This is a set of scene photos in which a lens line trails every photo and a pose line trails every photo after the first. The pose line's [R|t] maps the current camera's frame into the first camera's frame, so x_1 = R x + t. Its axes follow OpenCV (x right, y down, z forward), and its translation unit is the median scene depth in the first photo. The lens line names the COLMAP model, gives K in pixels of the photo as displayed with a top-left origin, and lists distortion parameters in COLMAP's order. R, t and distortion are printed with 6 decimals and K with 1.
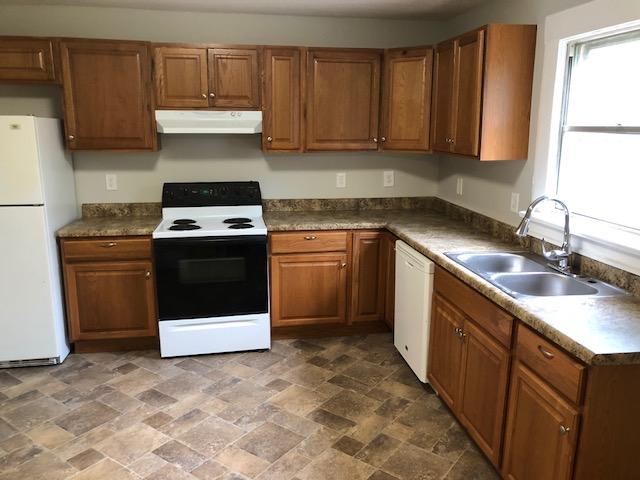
lens RADIAL K [[529.8, 0, 320.0], [0, 529.8, 240.0], [0, 0, 1]] dist [0.041937, -0.012582]
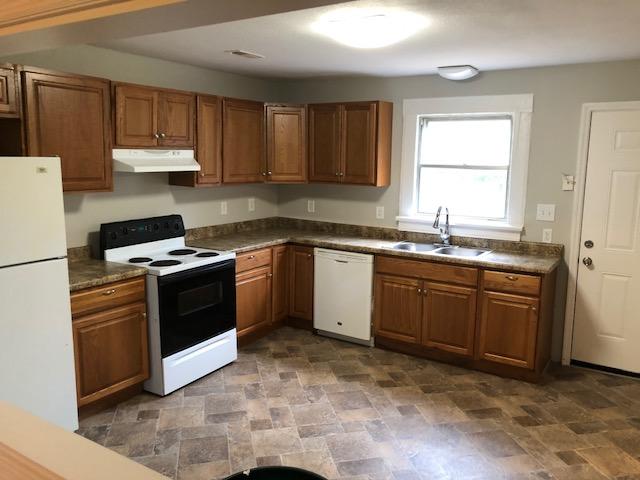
lens RADIAL K [[529.8, 0, 320.0], [0, 529.8, 240.0], [0, 0, 1]] dist [0.041937, -0.012582]
pose [[0.663703, -0.115528, 0.739021, -0.811688], [0.150559, 0.988413, 0.019300, -0.042356], [-0.732687, 0.098457, 0.673406, 0.088410]]
